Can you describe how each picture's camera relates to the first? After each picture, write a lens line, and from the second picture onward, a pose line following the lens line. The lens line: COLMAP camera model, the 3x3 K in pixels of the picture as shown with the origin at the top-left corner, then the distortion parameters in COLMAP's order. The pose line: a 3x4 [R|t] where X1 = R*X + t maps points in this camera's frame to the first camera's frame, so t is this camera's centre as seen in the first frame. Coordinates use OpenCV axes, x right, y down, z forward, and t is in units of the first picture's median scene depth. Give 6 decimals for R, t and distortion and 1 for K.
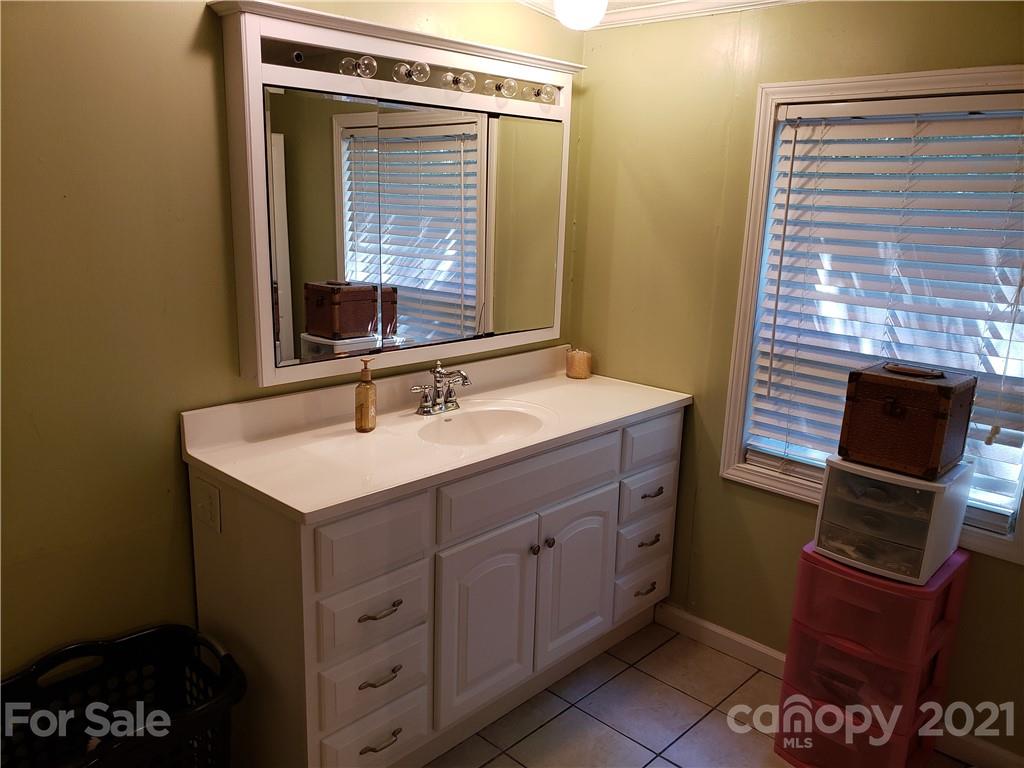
lens RADIAL K [[793.7, 0, 505.8], [0, 793.7, 382.8], [0, 0, 1]] dist [0.061010, -0.077046]
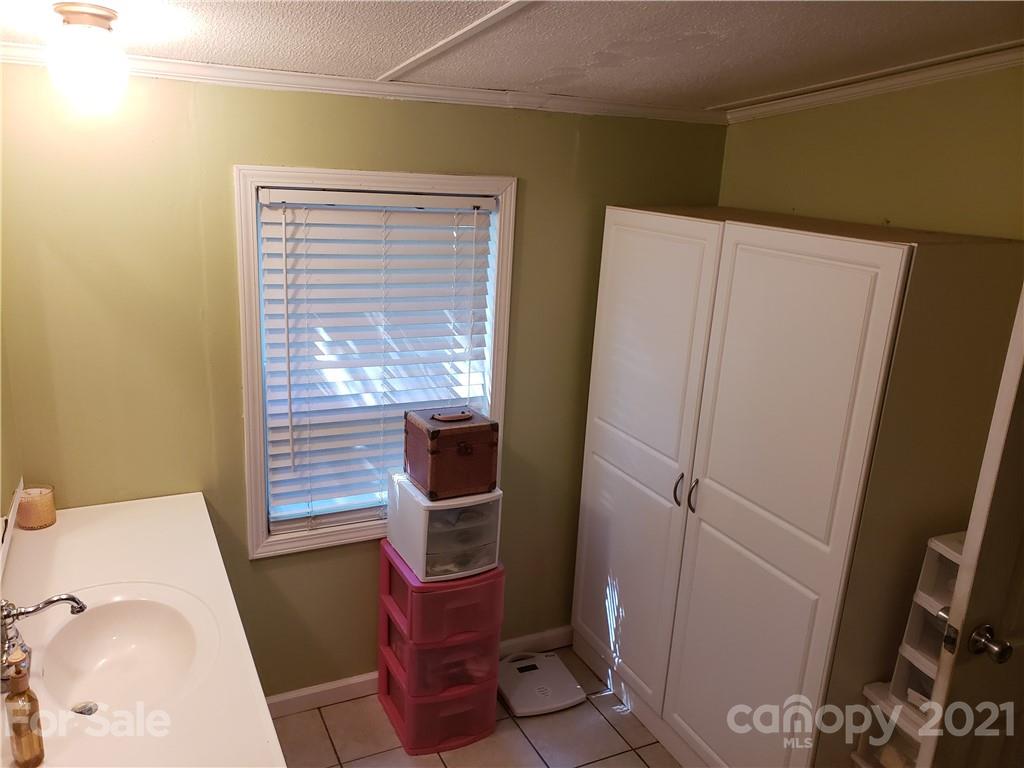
lens RADIAL K [[793.7, 0, 504.3], [0, 793.7, 390.6], [0, 0, 1]] dist [0.061010, -0.077046]
pose [[0.354159, -0.263679, 0.897243, -0.507384], [0.181636, 0.960552, 0.210589, -0.263357], [-0.917377, 0.088390, 0.388082, 0.368923]]
